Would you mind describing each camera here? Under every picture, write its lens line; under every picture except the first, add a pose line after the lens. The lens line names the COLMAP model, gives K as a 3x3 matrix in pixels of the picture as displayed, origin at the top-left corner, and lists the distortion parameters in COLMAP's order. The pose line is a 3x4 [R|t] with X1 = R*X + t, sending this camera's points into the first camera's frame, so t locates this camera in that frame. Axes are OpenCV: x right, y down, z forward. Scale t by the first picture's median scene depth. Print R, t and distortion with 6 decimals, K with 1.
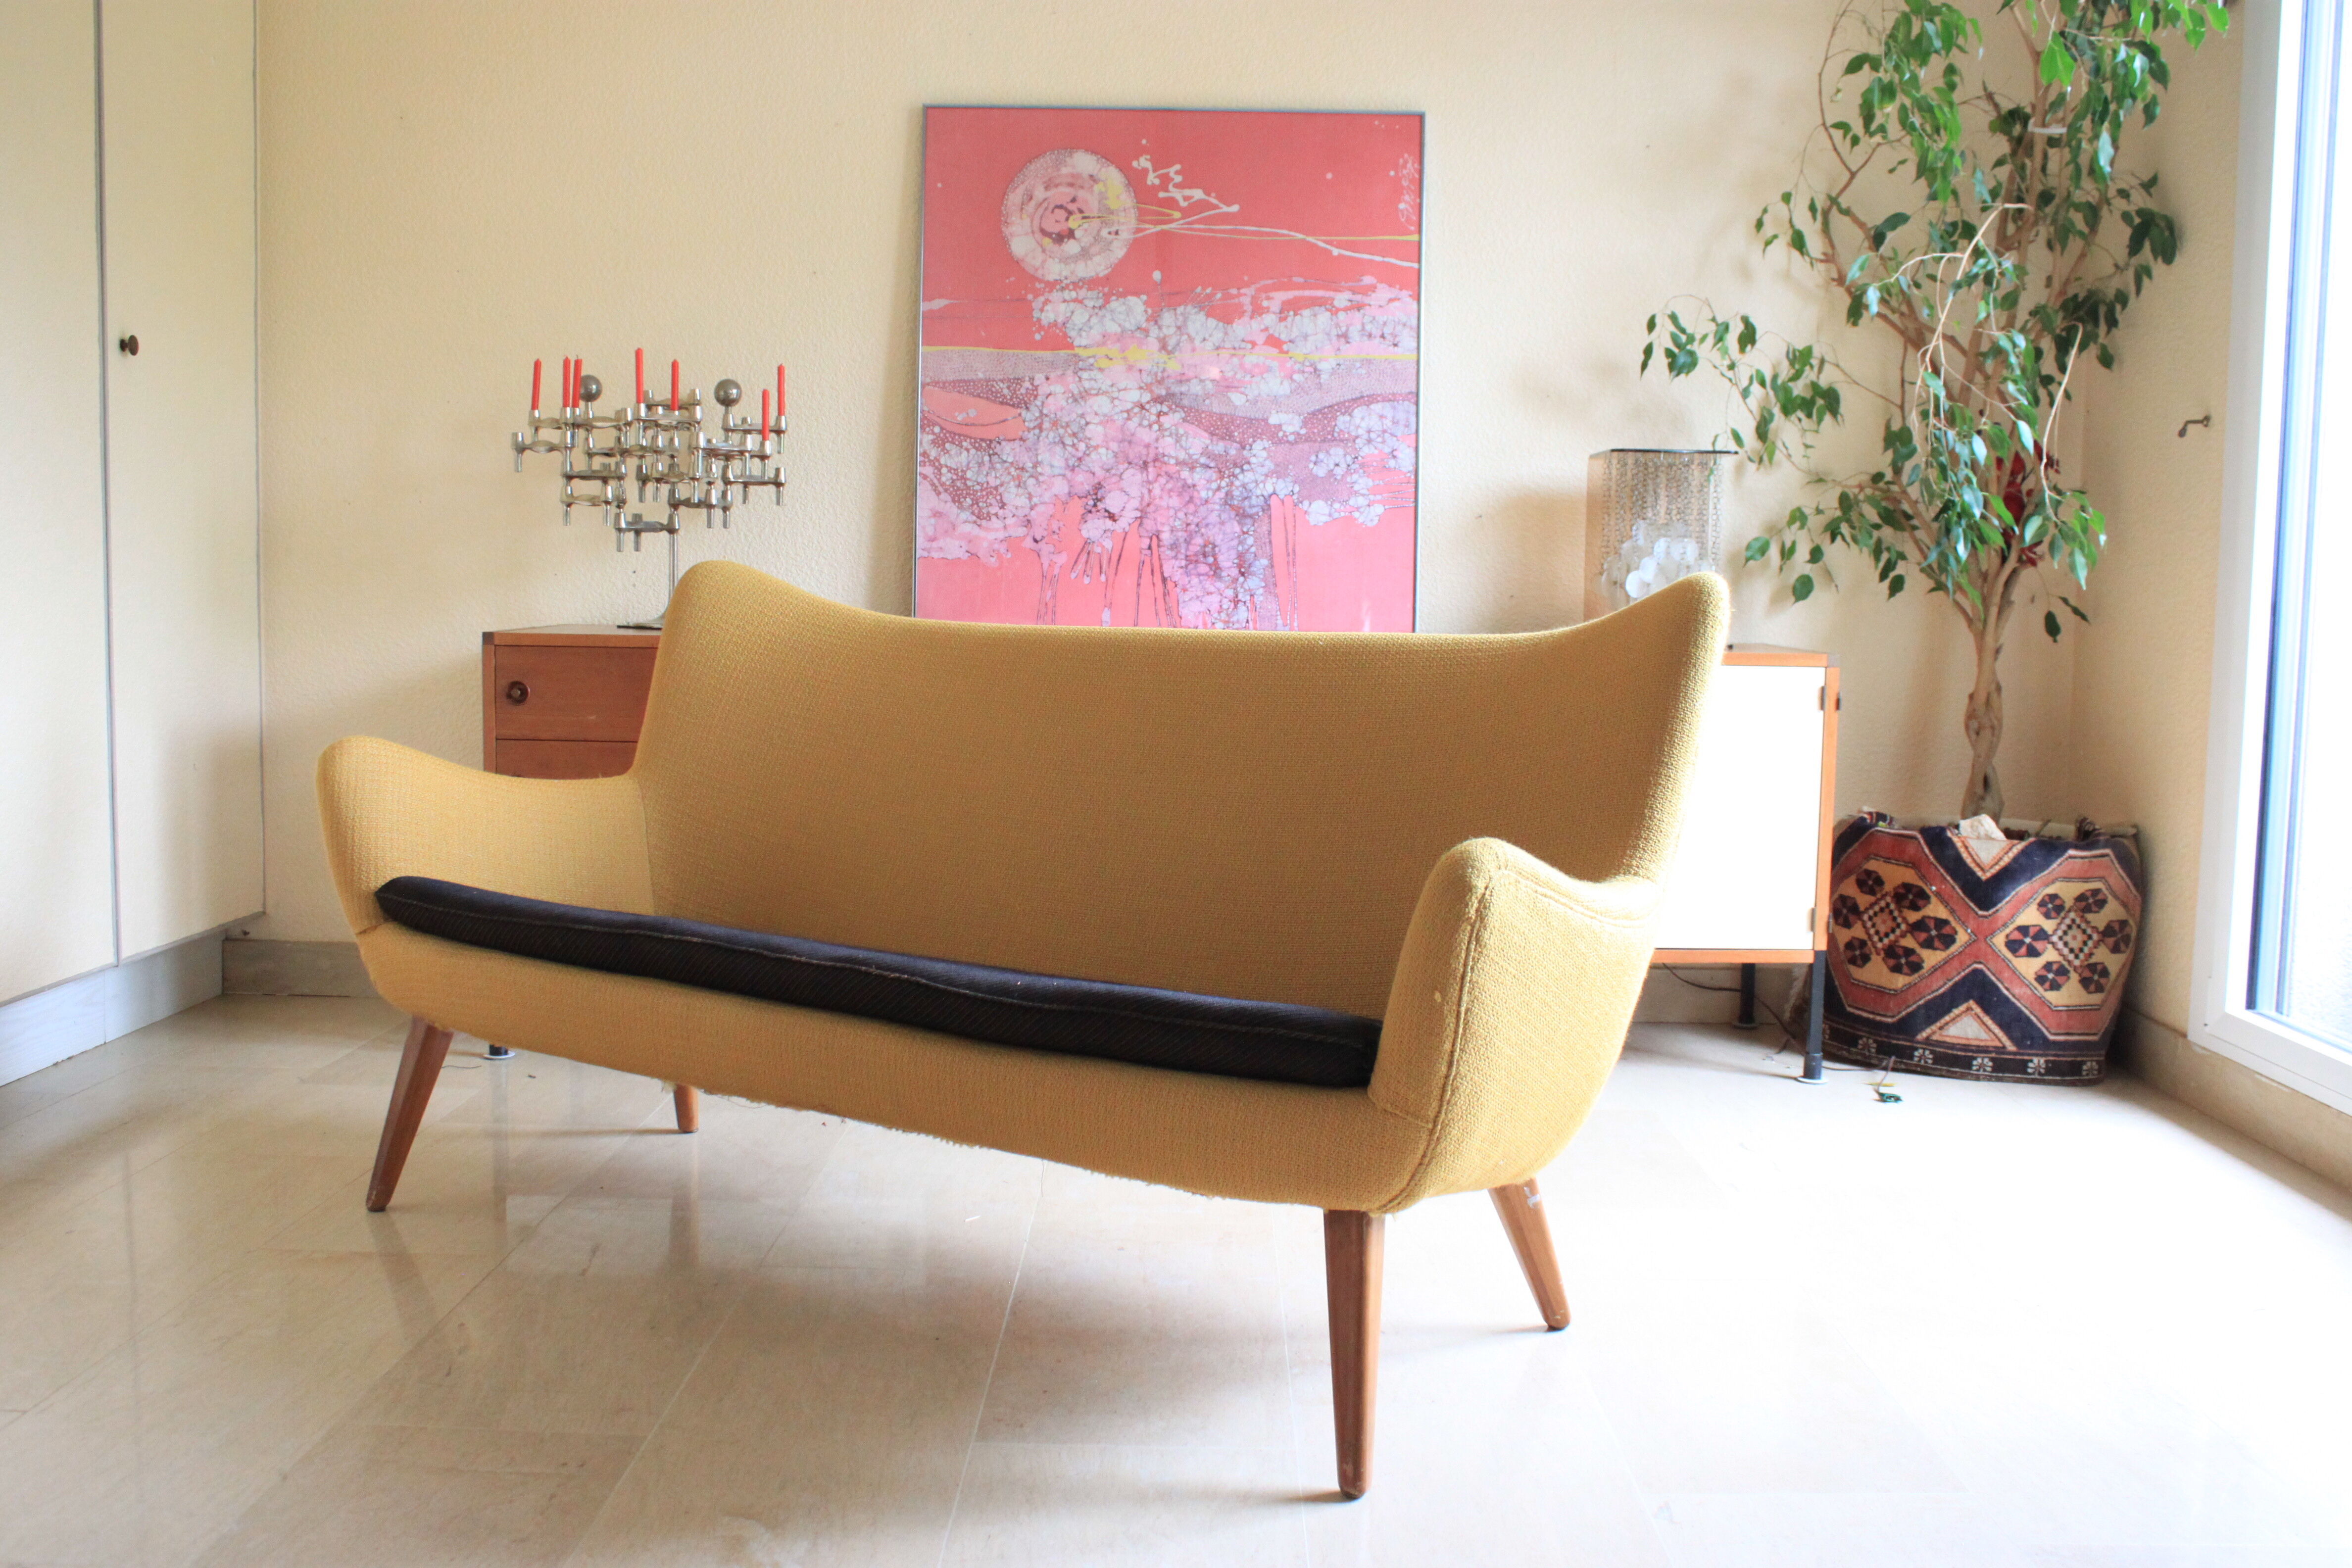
lens RADIAL K [[2112.4, 0, 1176.0], [0, 2112.4, 784.0], [0, 0, 1]] dist [-0.173042, 0.188623]
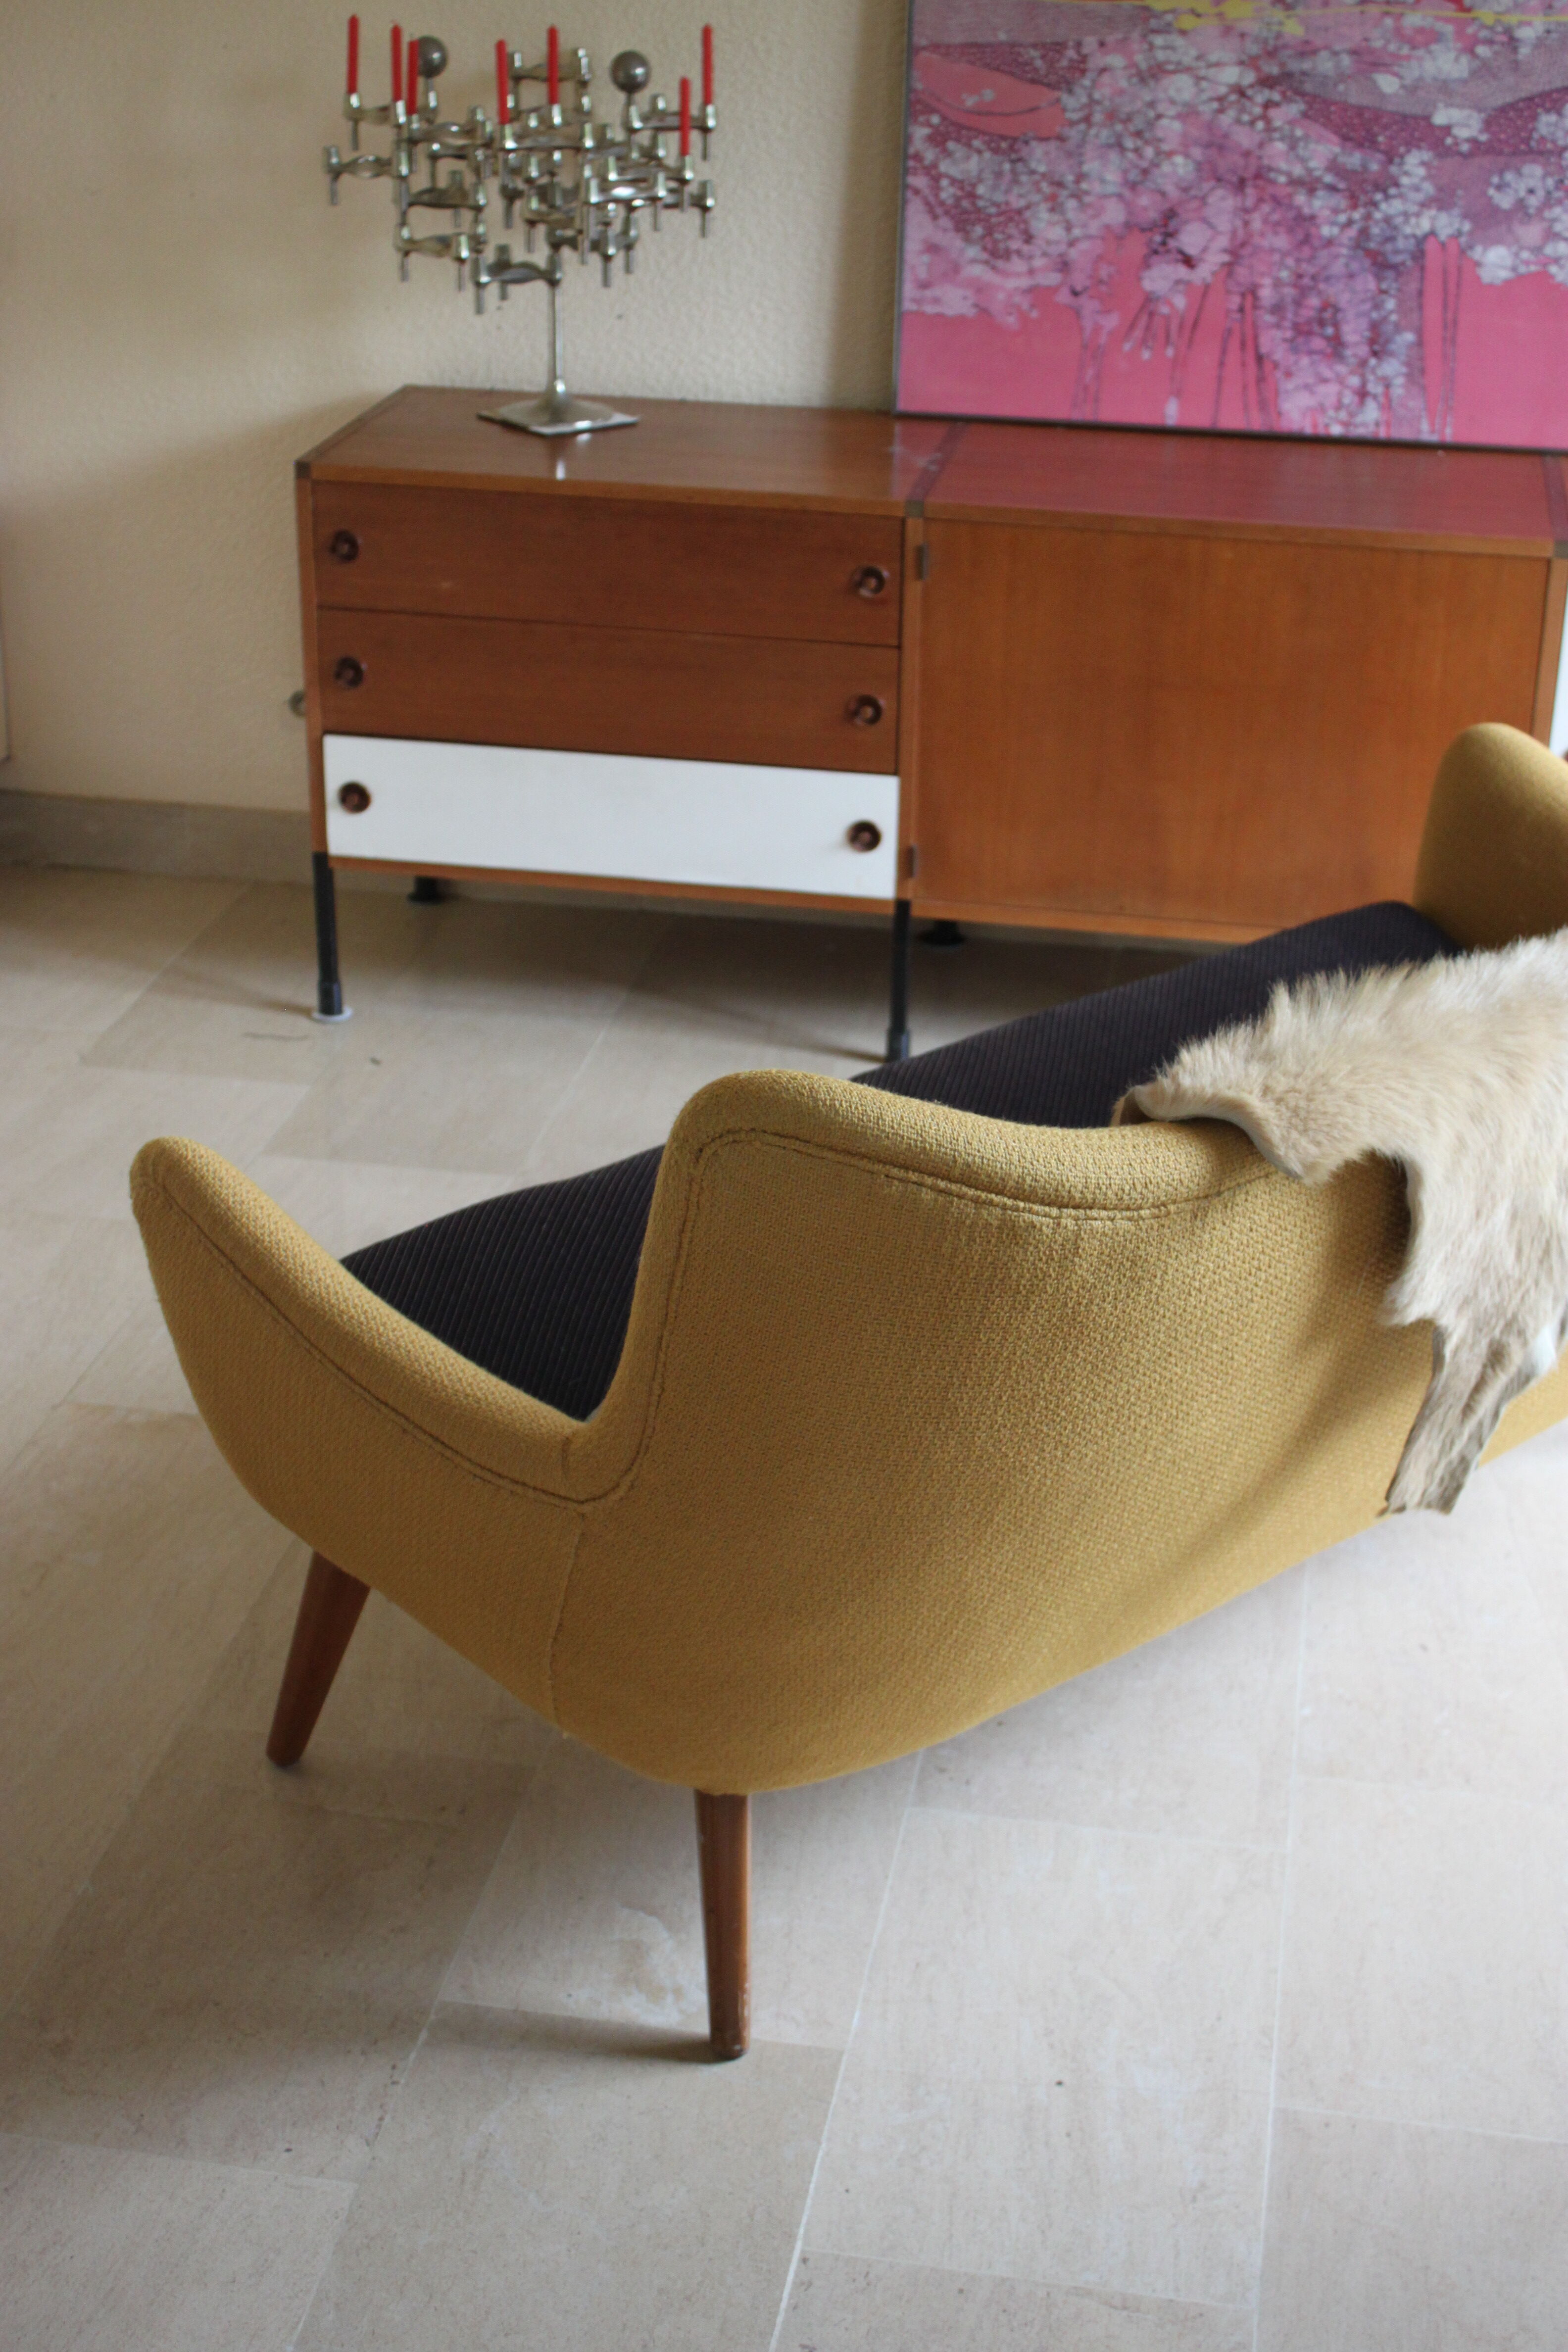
lens RADIAL K [[3199.5, 0, 784.0], [0, 3199.5, 1176.0], [0, 0, 1]] dist [-0.034740, 0.006940]
pose [[0.986337, 0.069615, -0.149306, 0.015910], [-0.016890, 0.944283, 0.328701, -0.191018], [0.163869, -0.321688, 0.932557, -0.082232]]
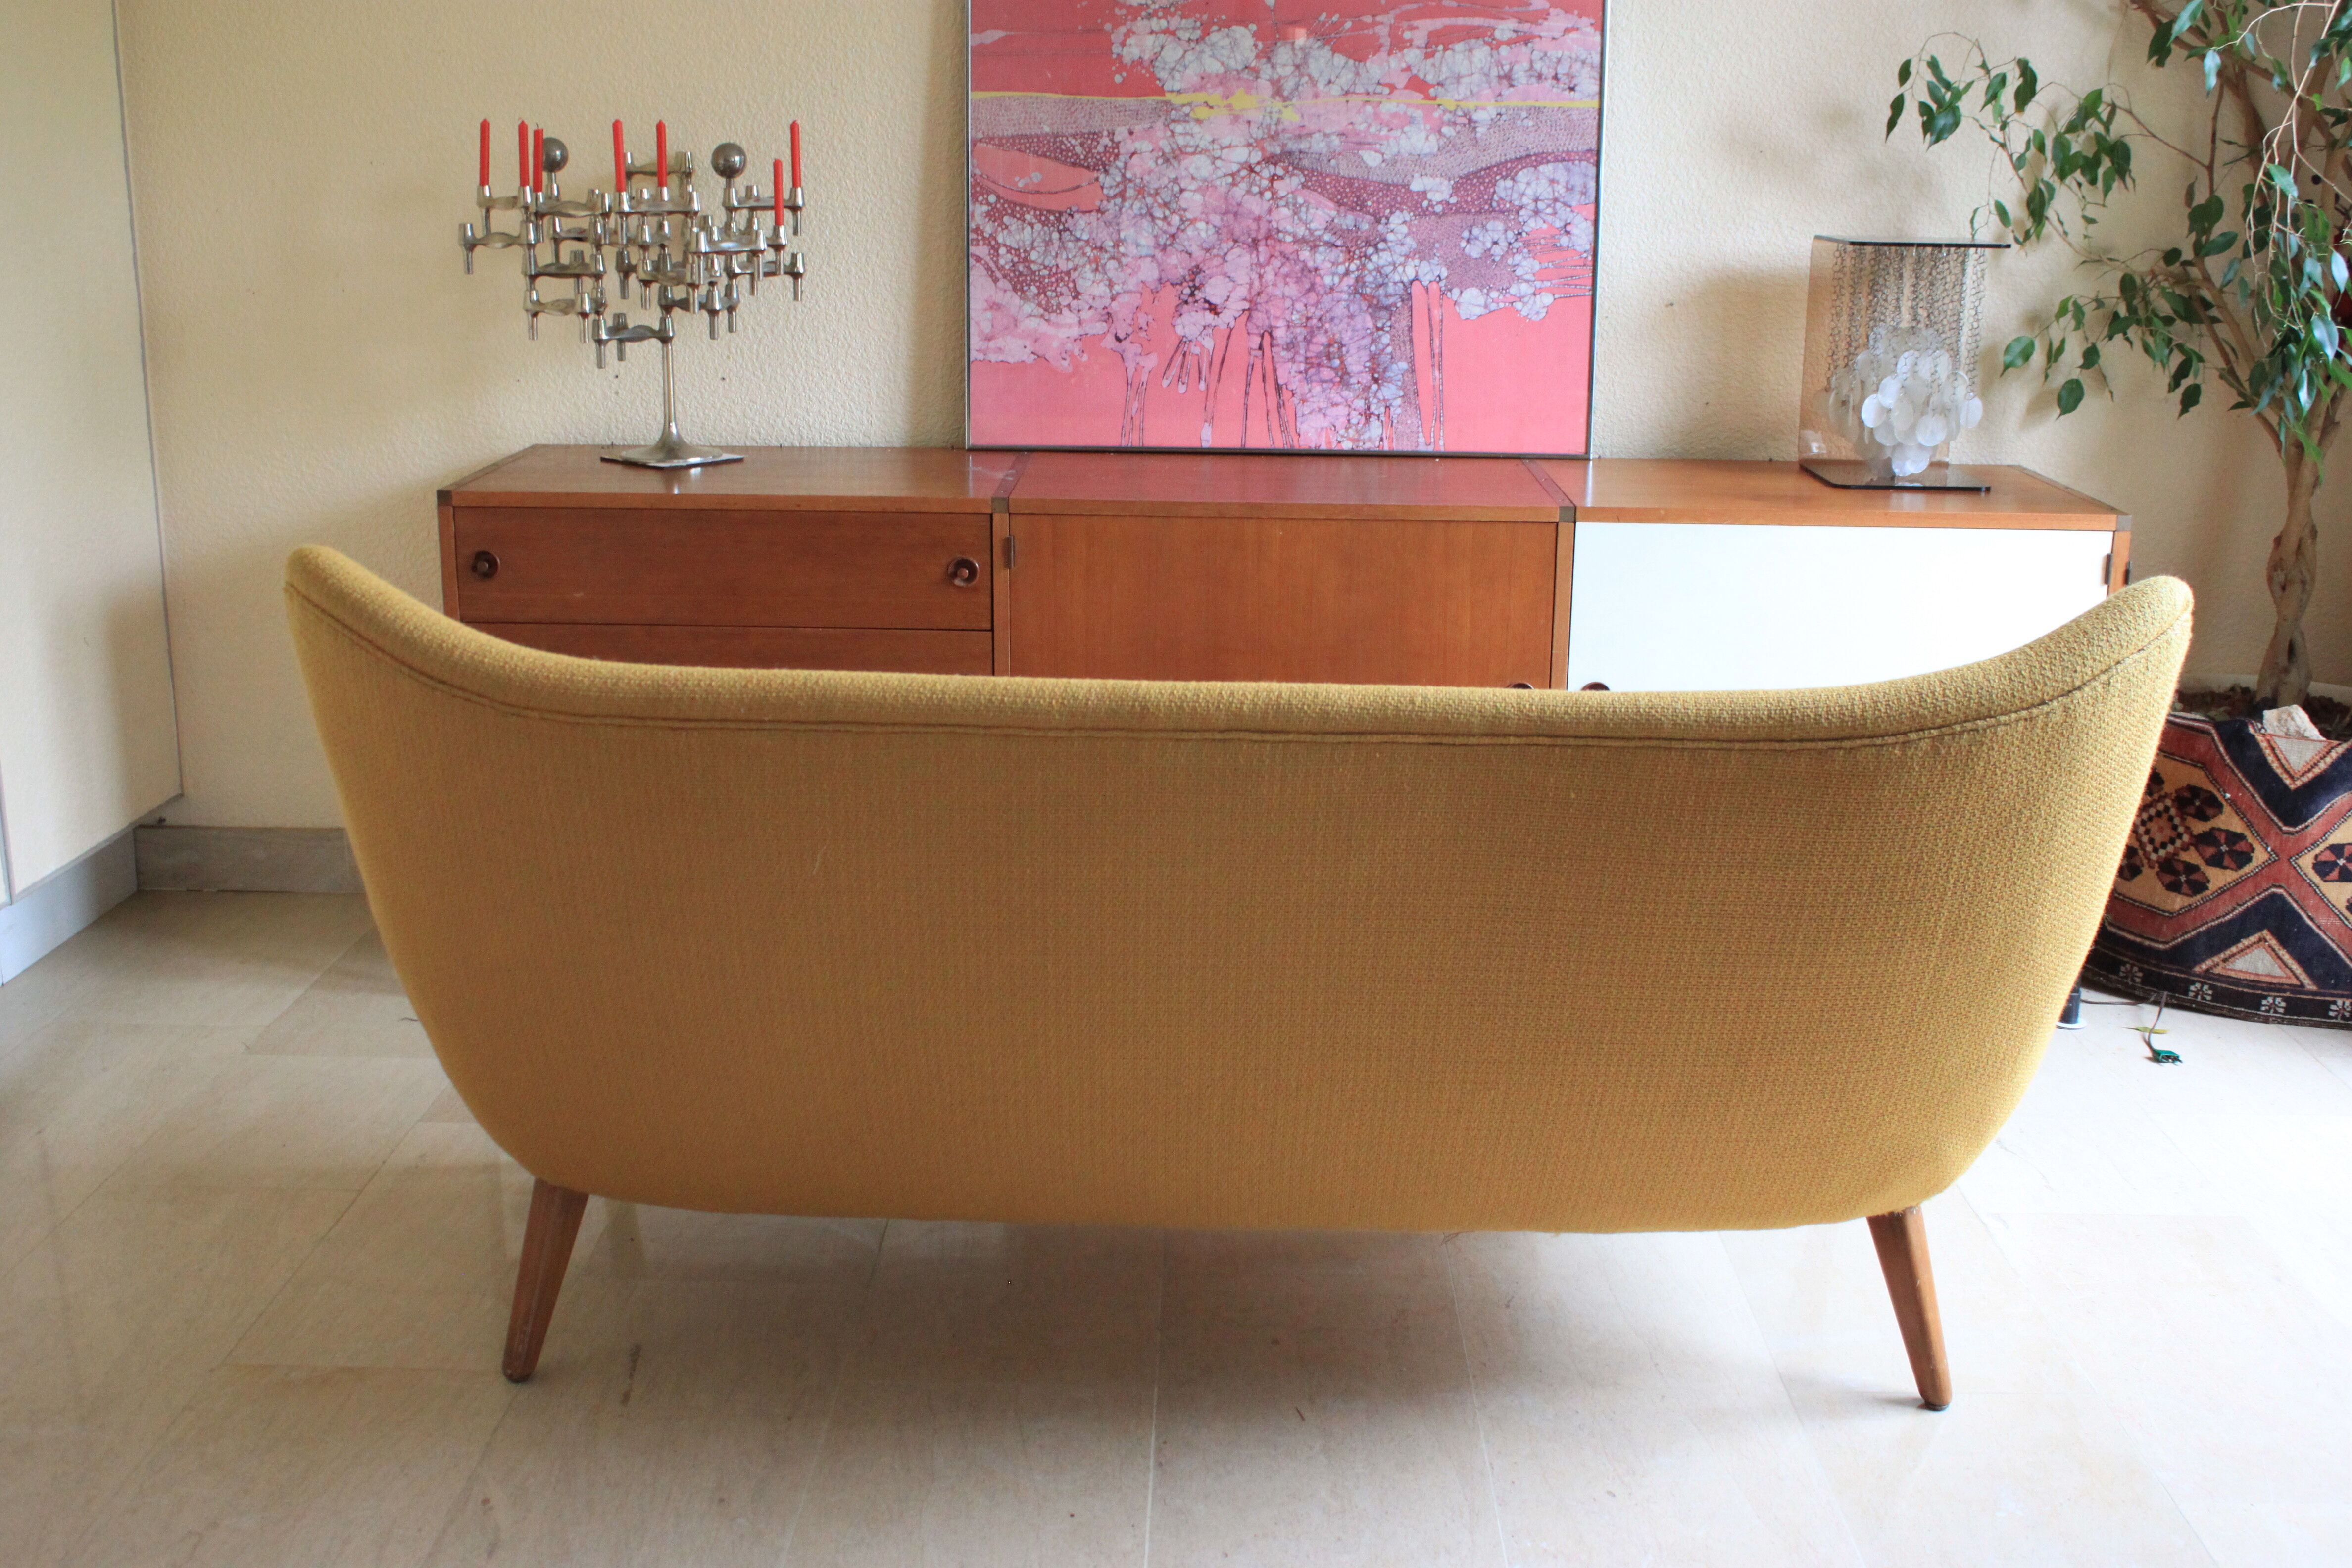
lens RADIAL K [[2394.7, 0, 1176.0], [0, 2394.7, 784.0], [0, 0, 1]] dist [-0.146291, 0.159127]
pose [[0.999951, -0.003873, -0.009144, -0.038394], [0.005334, 0.986161, 0.165703, -0.102476], [0.008376, -0.165743, 0.986133, 0.080482]]
